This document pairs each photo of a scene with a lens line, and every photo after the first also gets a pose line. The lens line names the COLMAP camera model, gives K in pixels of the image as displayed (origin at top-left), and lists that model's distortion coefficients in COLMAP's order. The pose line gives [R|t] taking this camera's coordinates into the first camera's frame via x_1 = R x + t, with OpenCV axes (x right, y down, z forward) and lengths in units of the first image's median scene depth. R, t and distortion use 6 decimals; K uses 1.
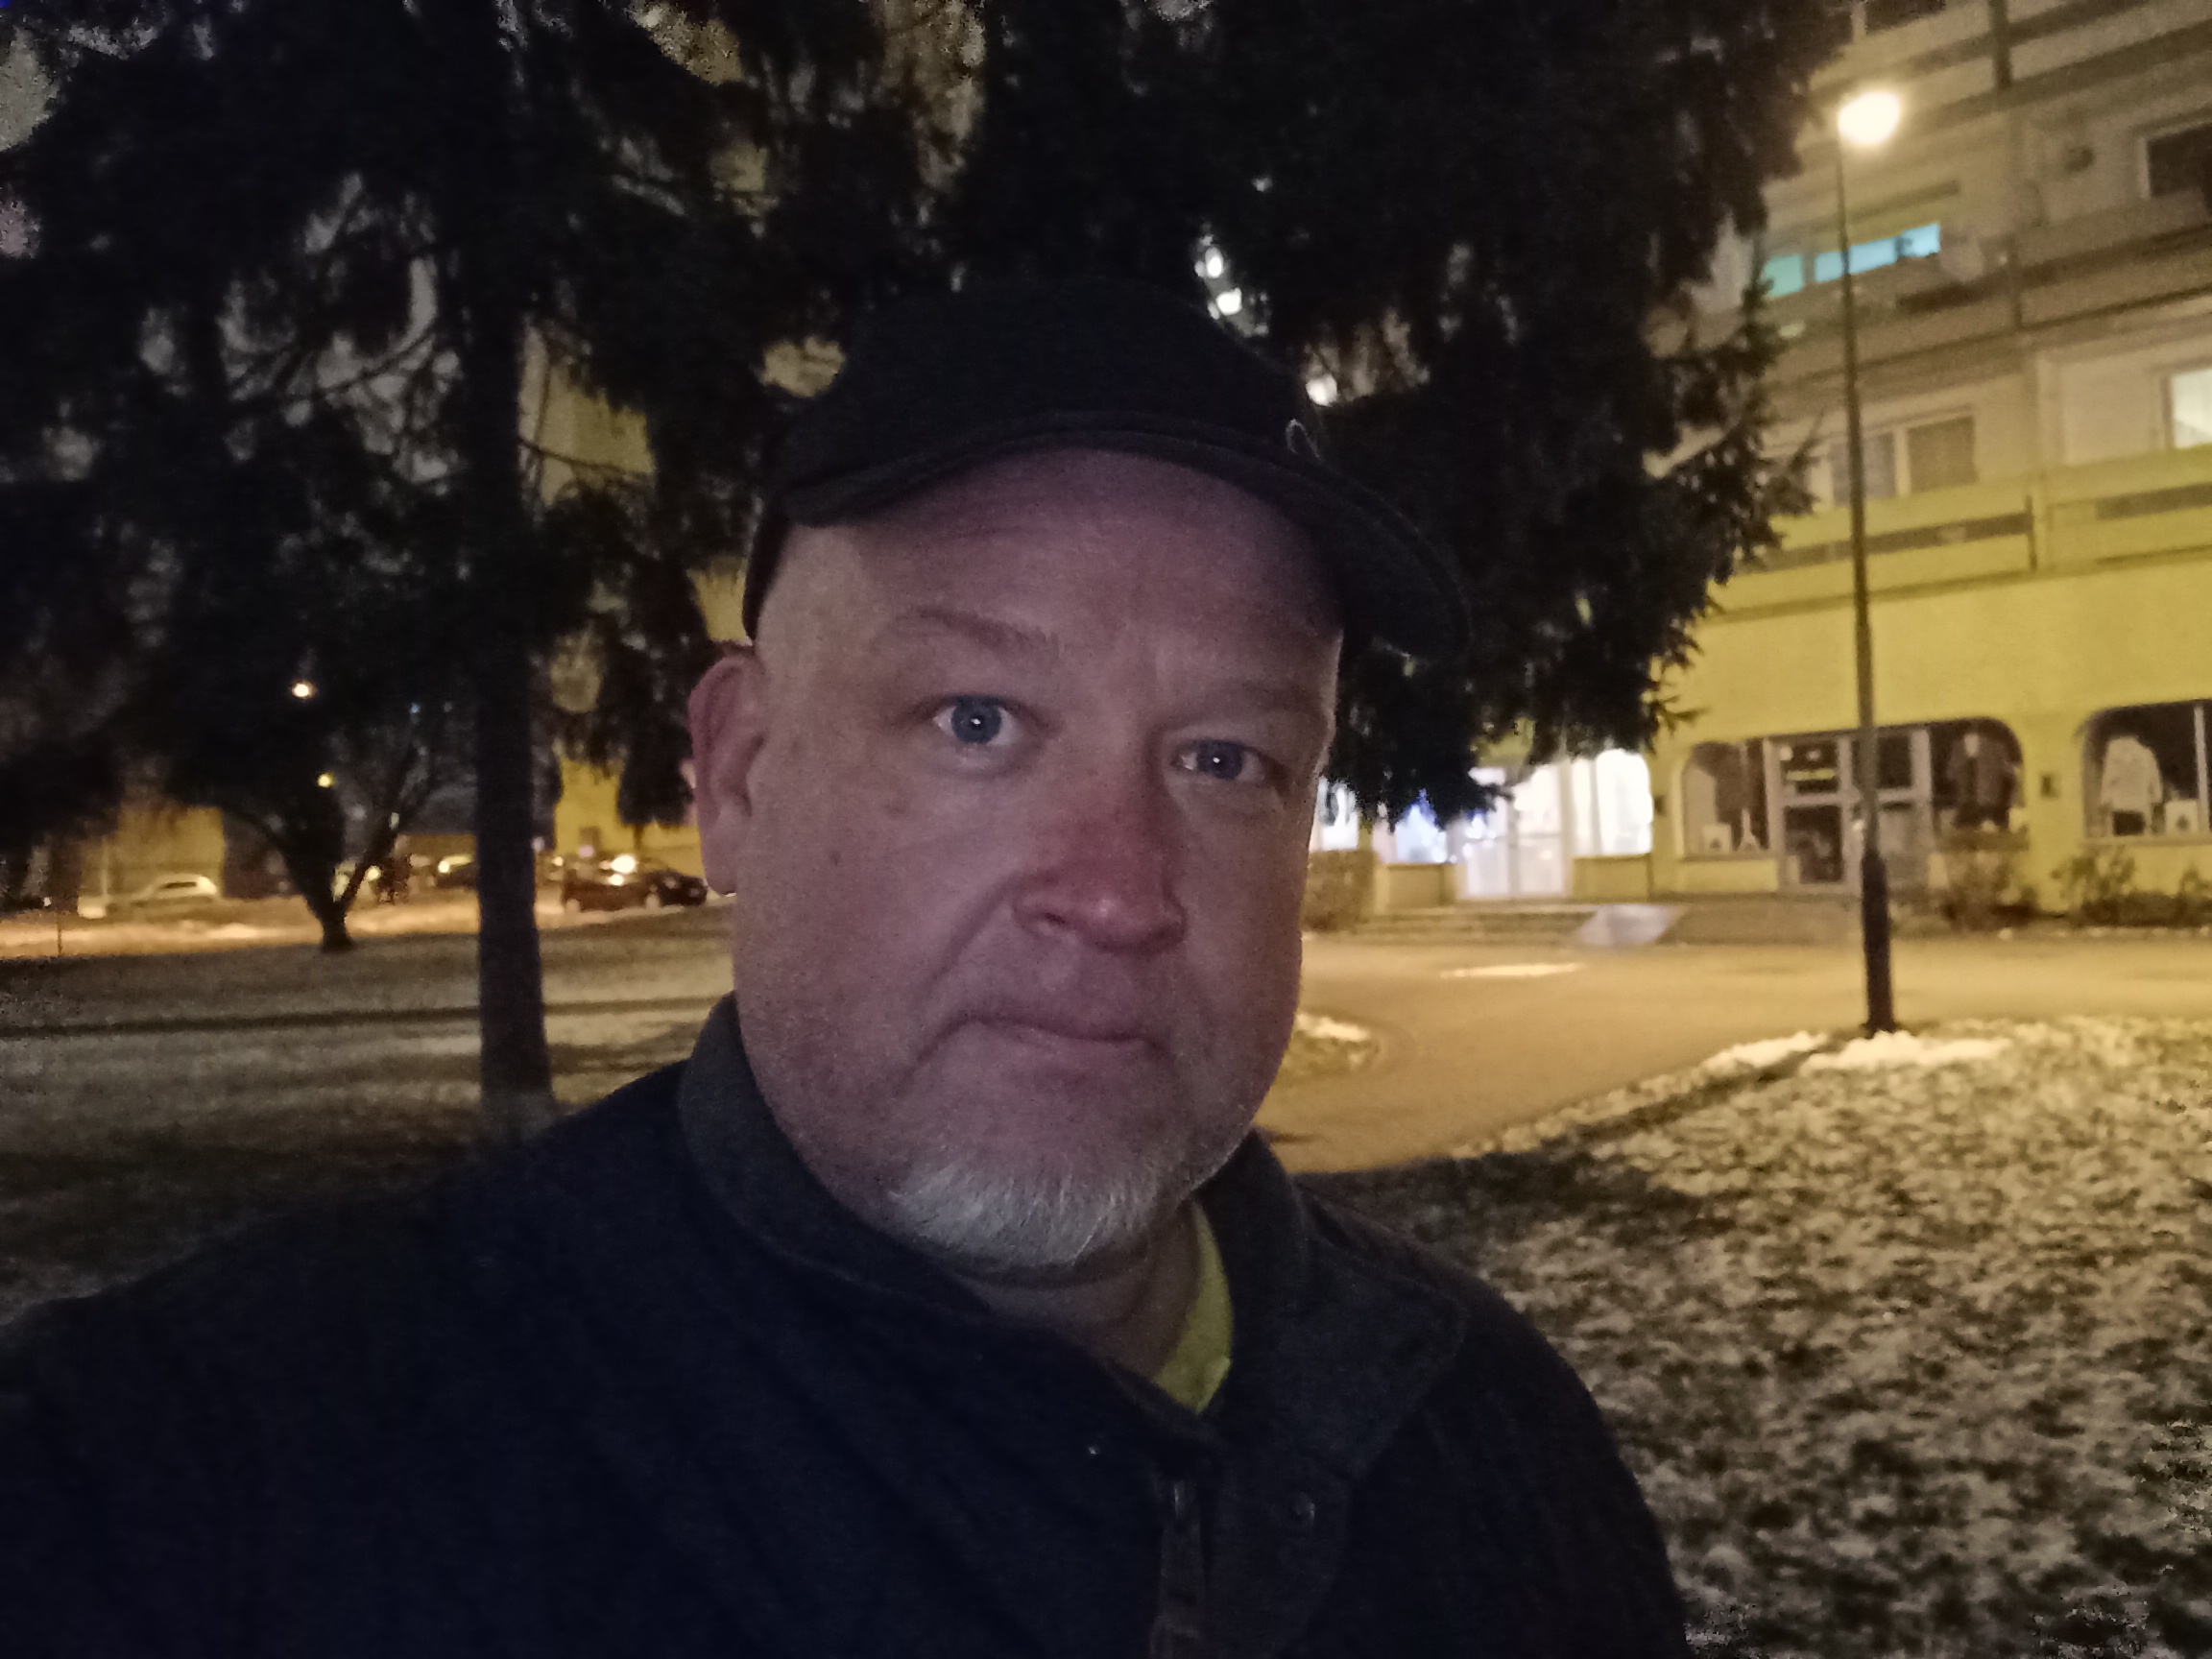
lens RADIAL K [[1827.5, 0, 1106.0], [0, 1827.5, 829.5], [0, 0, 1]] dist [0.078184, -0.161817]
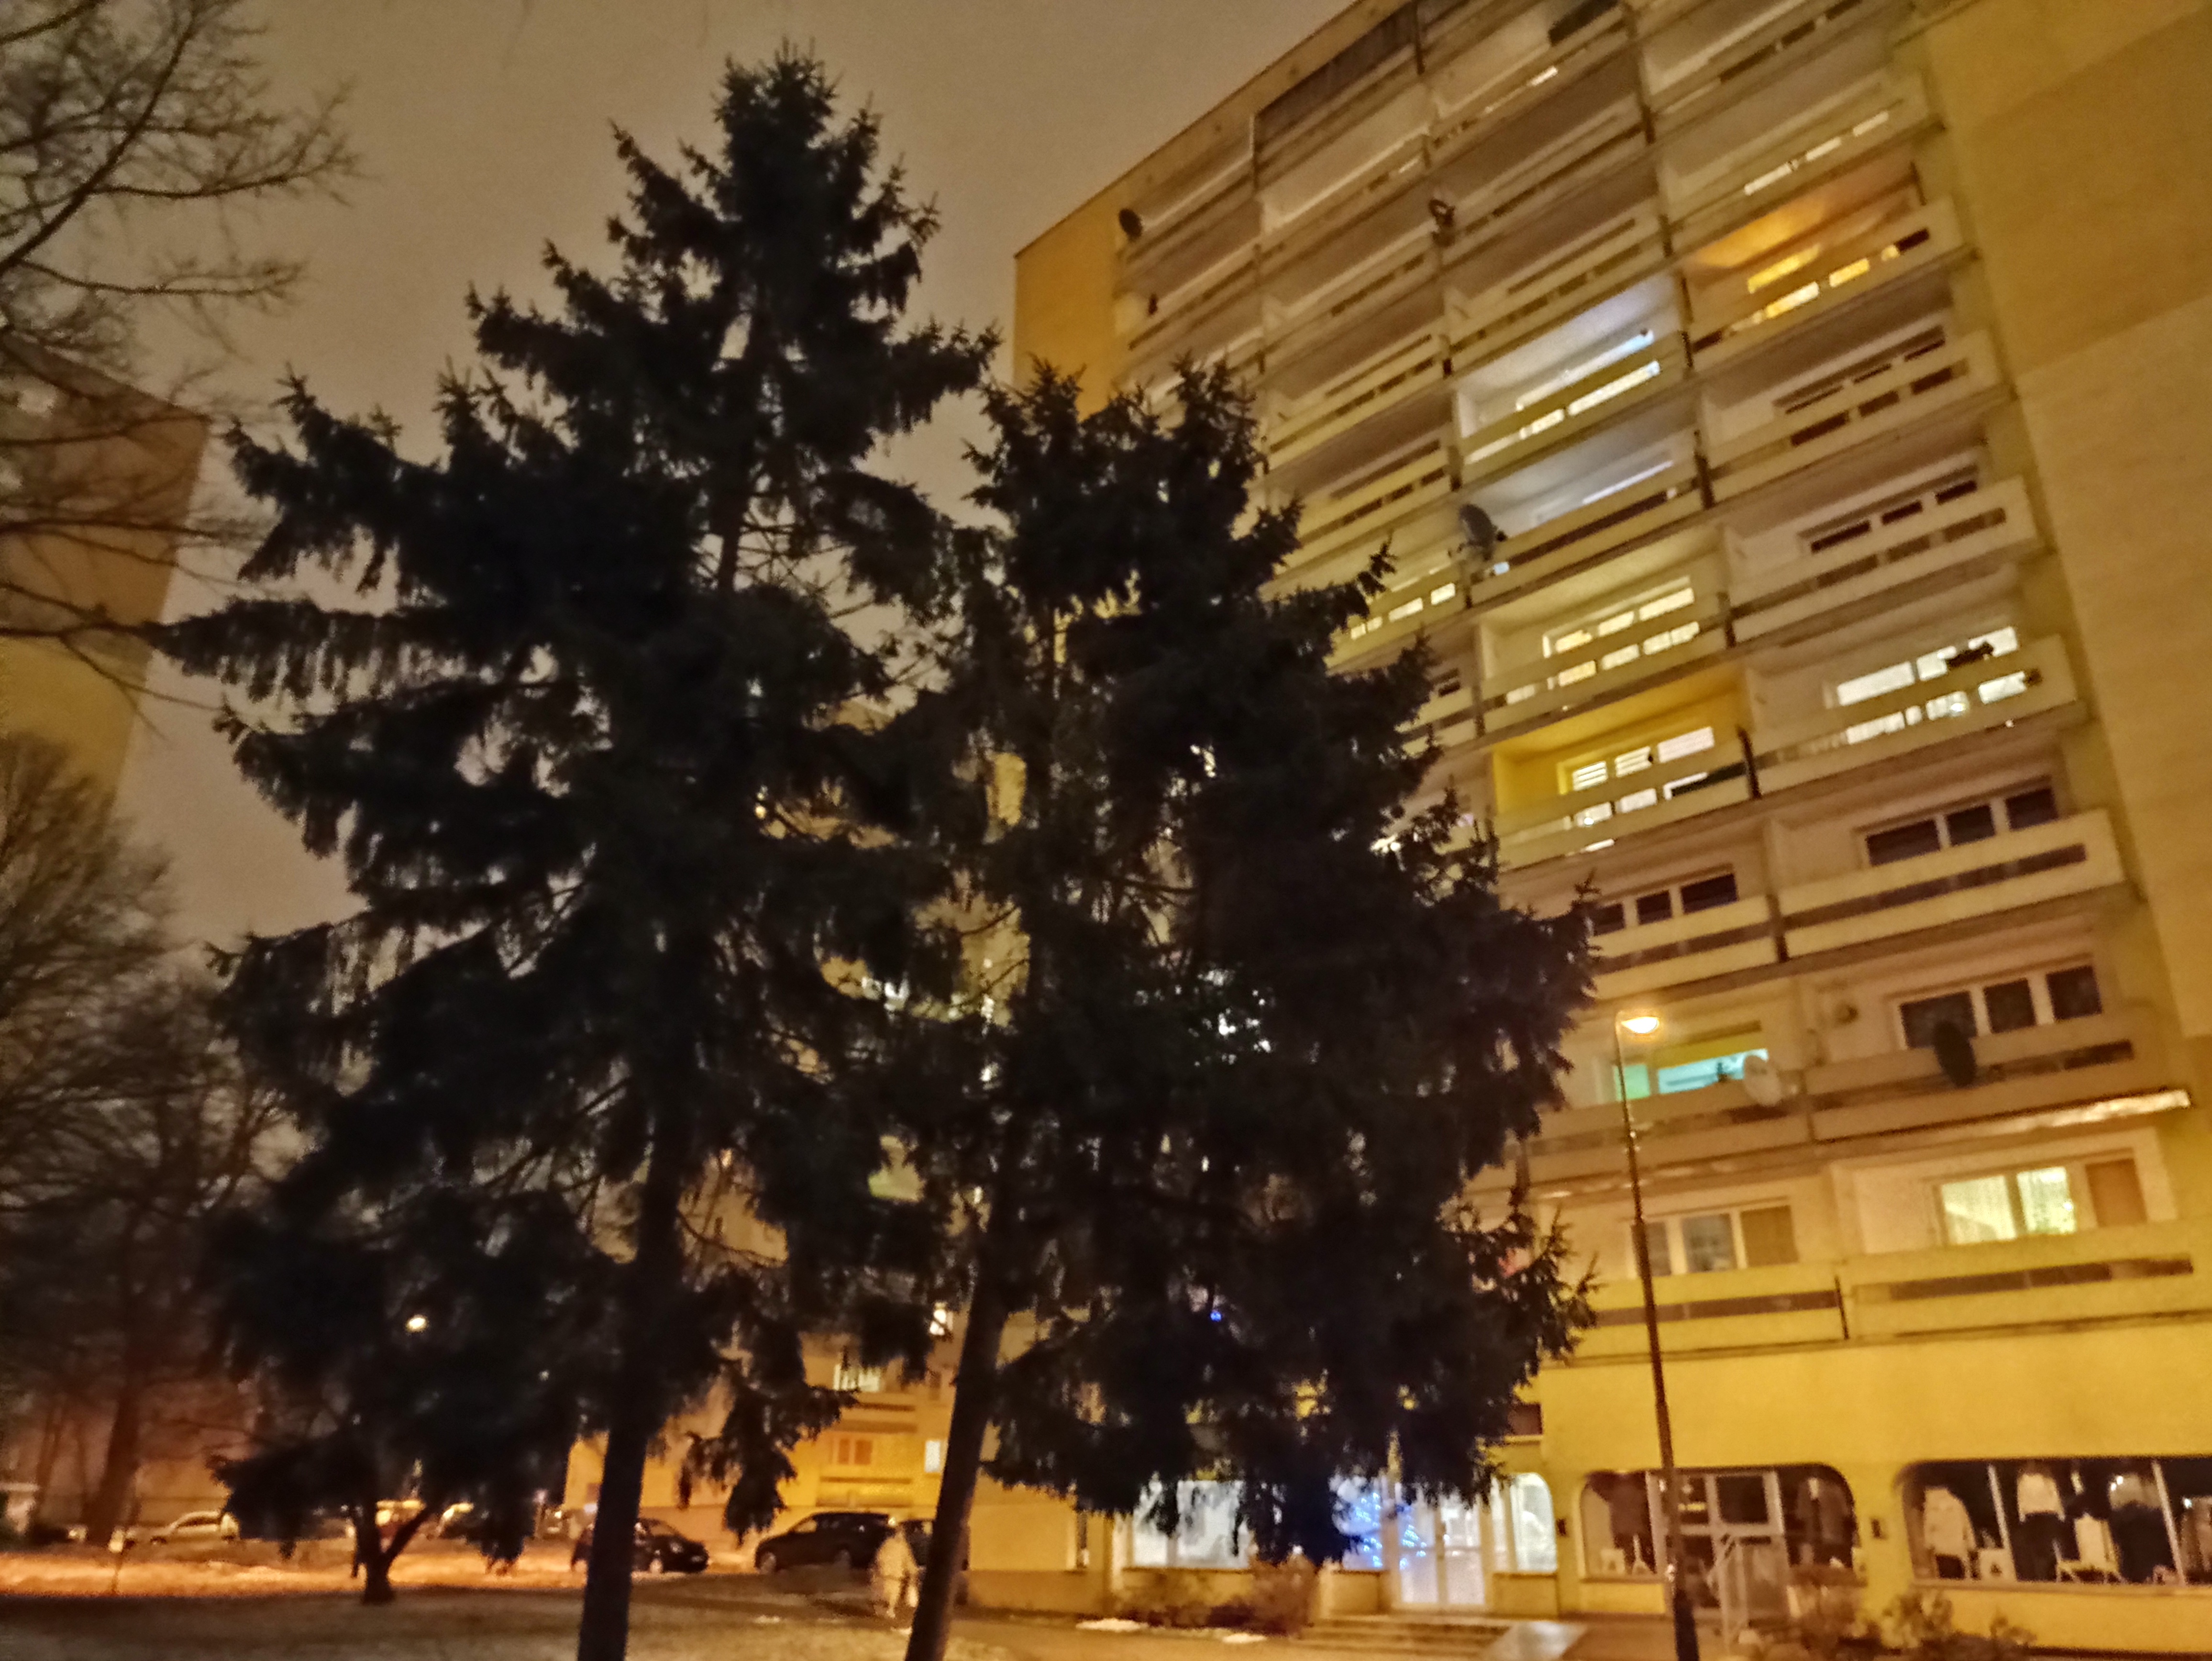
lens RADIAL K [[1646.1, 0, 1118.9], [0, 1646.1, 829.3], [0, 0, 1]] dist [-0.001874, 0.000618]
pose [[0.998632, 0.052228, -0.002342, 0.002843], [-0.049164, 0.922925, -0.381827, -0.018358], [-0.017781, 0.381420, 0.924231, -0.233290]]
